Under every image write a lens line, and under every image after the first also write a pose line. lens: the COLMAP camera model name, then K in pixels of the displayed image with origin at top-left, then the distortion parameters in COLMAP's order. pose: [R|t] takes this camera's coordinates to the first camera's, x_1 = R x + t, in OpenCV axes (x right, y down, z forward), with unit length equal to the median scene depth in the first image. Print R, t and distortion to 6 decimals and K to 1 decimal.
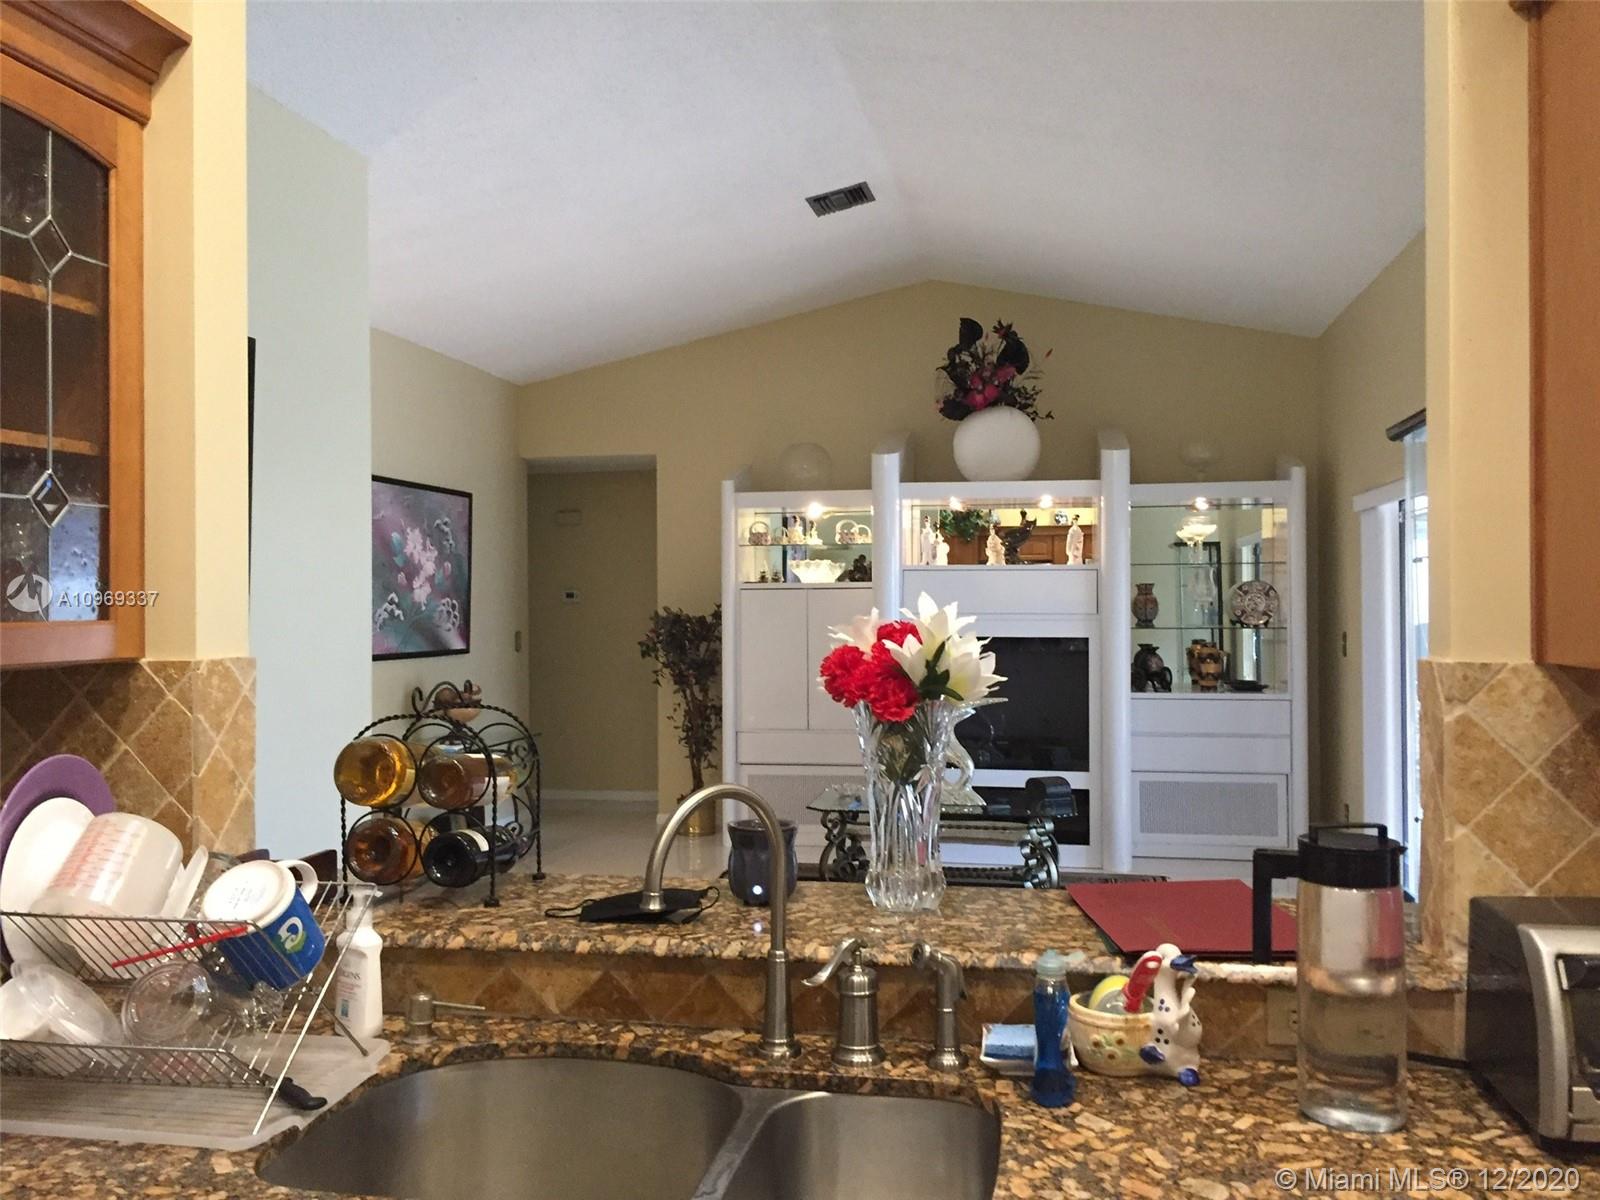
lens RADIAL K [[1370.3, 0, 793.2], [0, 1370.3, 599.0], [0, 0, 1]] dist [0.086023, -0.117513]
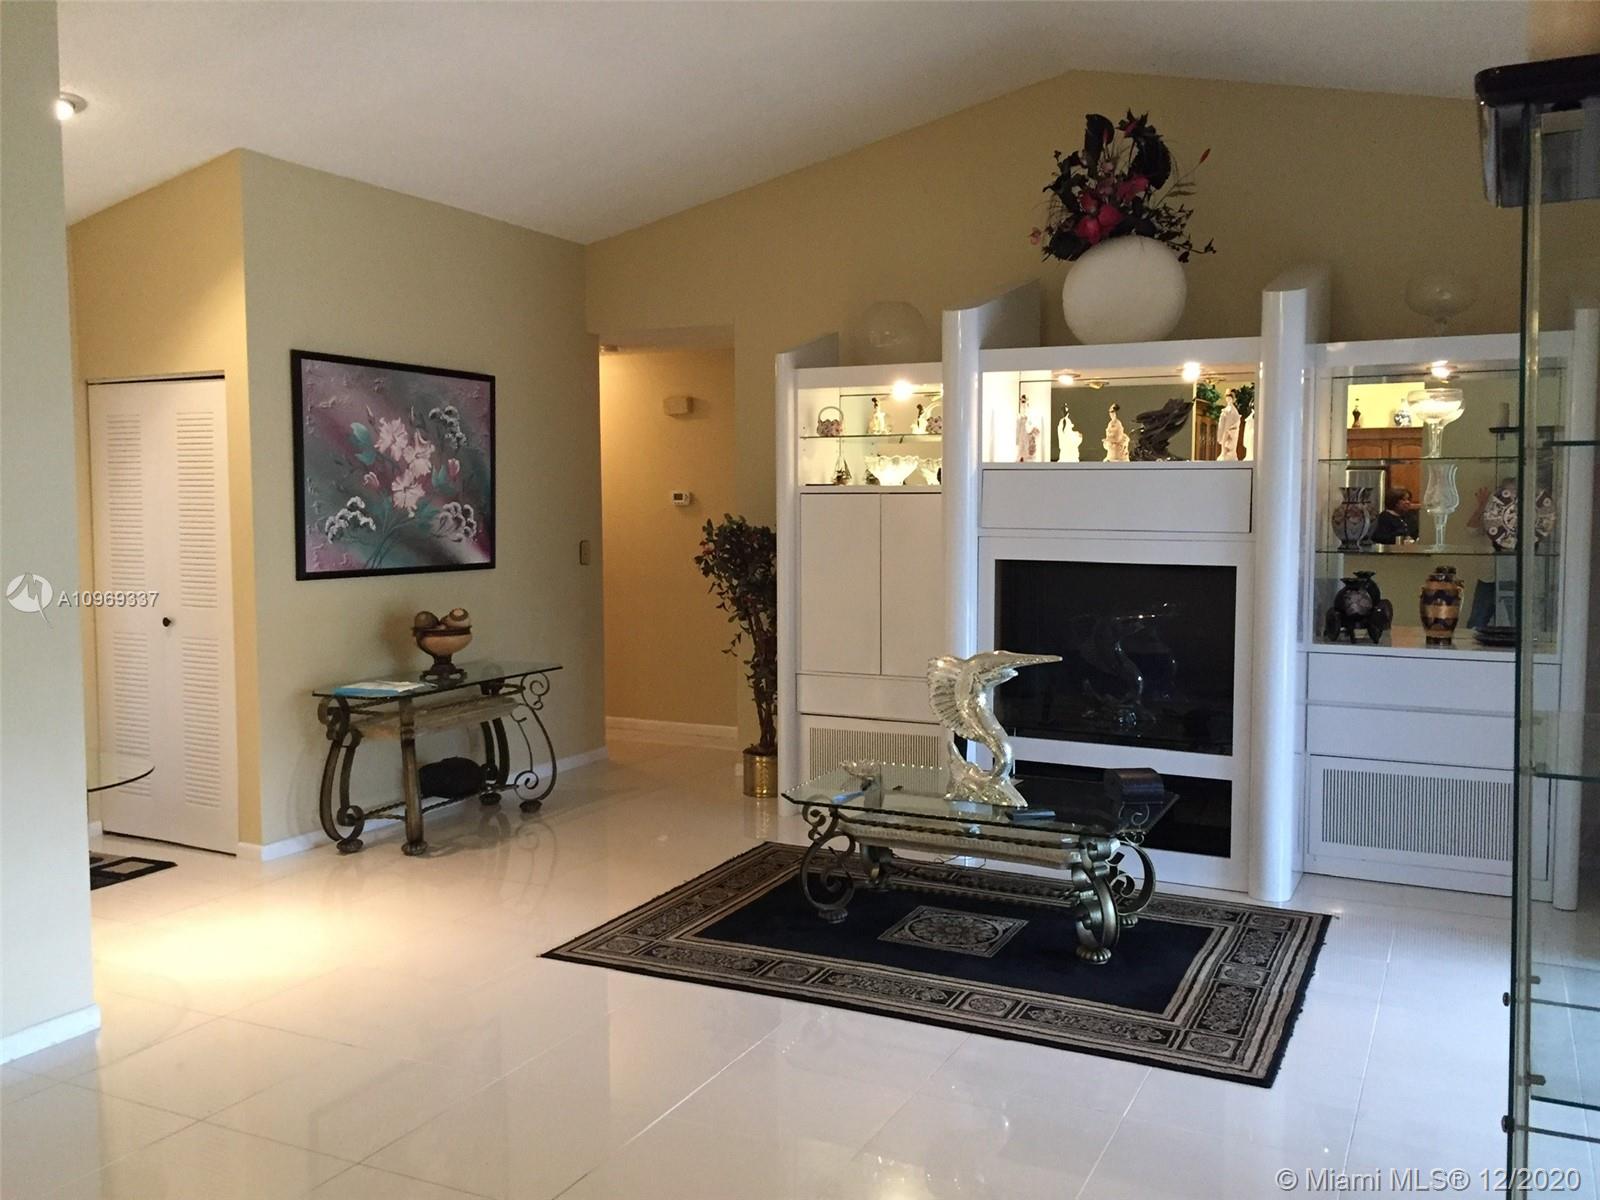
lens RADIAL K [[1370.3, 0, 797.9], [0, 1370.3, 595.0], [0, 0, 1]] dist [0.086023, -0.117513]
pose [[0.963795, 0.024200, -0.265545, 0.182461], [-0.004254, 0.997142, 0.075431, -0.008957], [0.266611, -0.071571, 0.961143, 0.259523]]
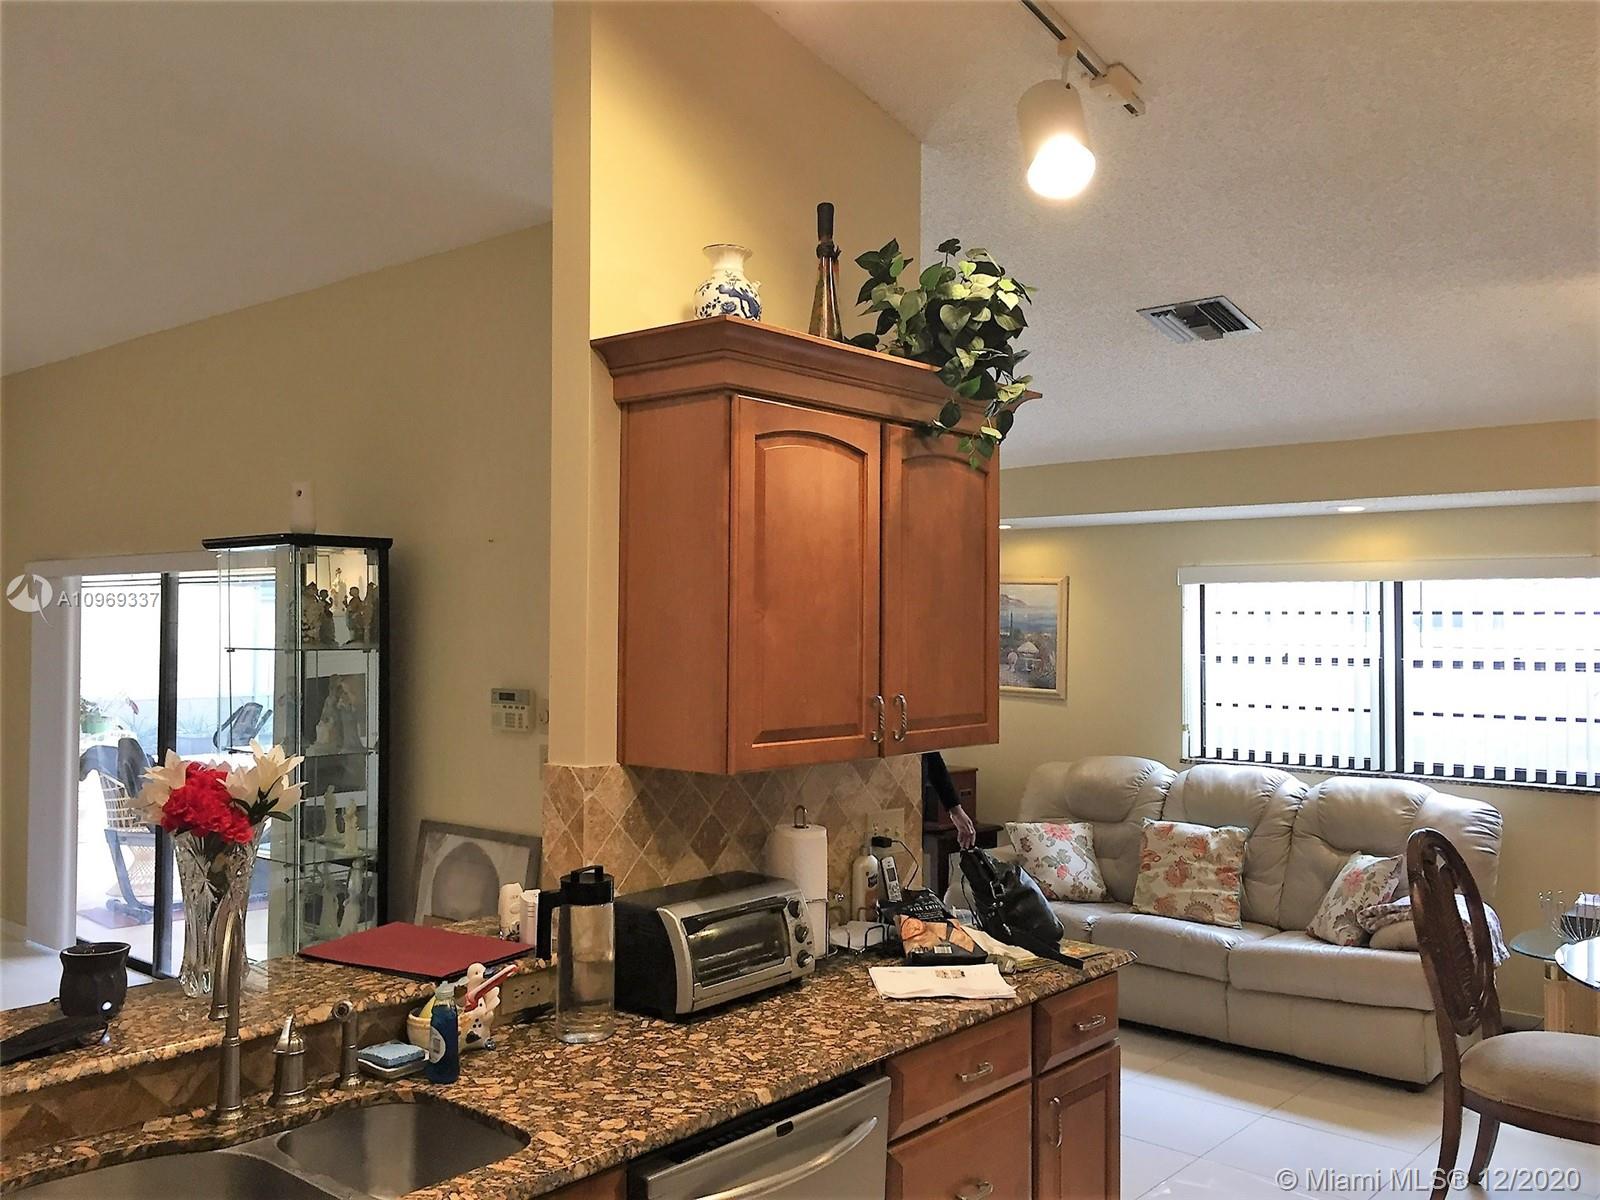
lens RADIAL K [[1370.3, 0, 801.9], [0, 1370.3, 601.1], [0, 0, 1]] dist [0.086023, -0.117513]
pose [[0.493149, 0.026030, 0.869555, -0.825893], [-0.013635, 0.999661, -0.022192, -0.117717], [-0.869838, -0.000912, 0.493337, -0.082281]]
